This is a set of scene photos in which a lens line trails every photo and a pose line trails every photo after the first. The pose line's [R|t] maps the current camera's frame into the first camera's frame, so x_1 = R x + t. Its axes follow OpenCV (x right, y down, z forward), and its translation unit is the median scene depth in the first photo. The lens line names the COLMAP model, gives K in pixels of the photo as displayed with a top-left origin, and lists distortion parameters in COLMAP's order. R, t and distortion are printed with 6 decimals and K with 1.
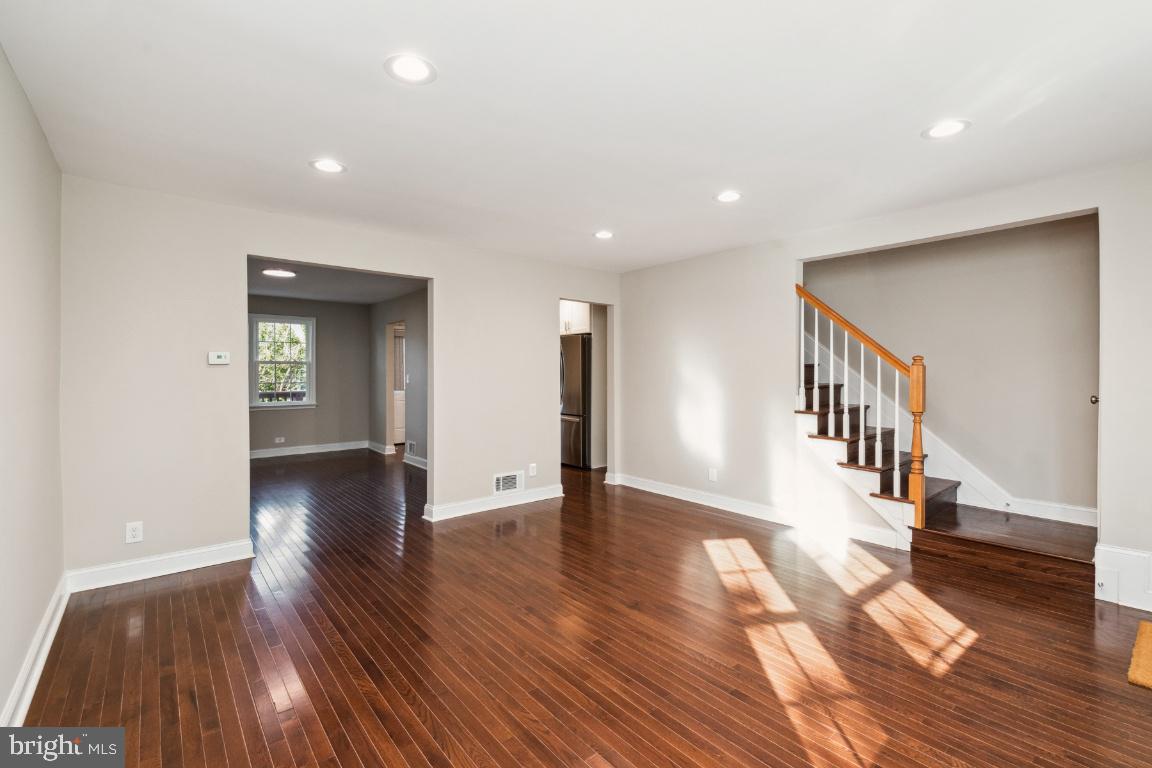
lens RADIAL K [[496.6, 0, 573.1], [0, 496.6, 377.4], [0, 0, 1]] dist [0.001720, 0.000174]
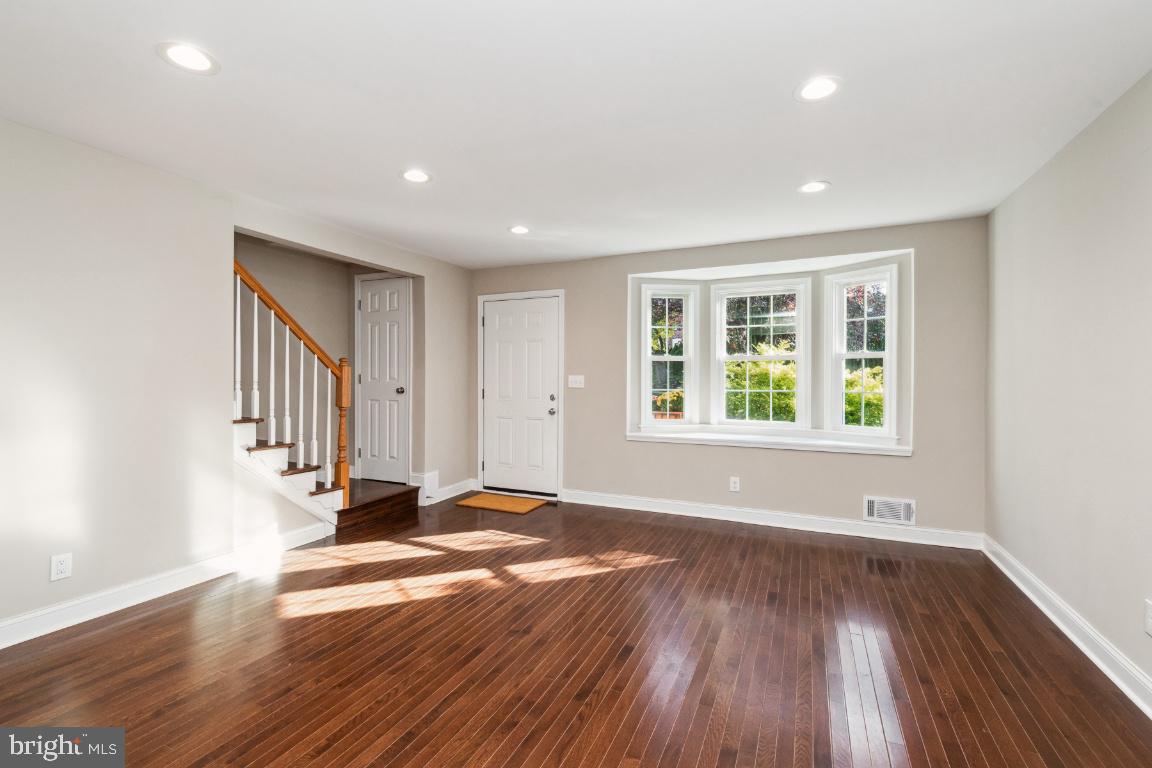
lens RADIAL K [[496.6, 0, 573.1], [0, 496.6, 377.4], [0, 0, 1]] dist [0.001720, 0.000174]
pose [[-0.423208, 0.000074, 0.906032, -0.719084], [0.006432, 0.999975, 0.002923, 0.001342], [-0.906010, 0.007065, -0.423198, 1.282825]]
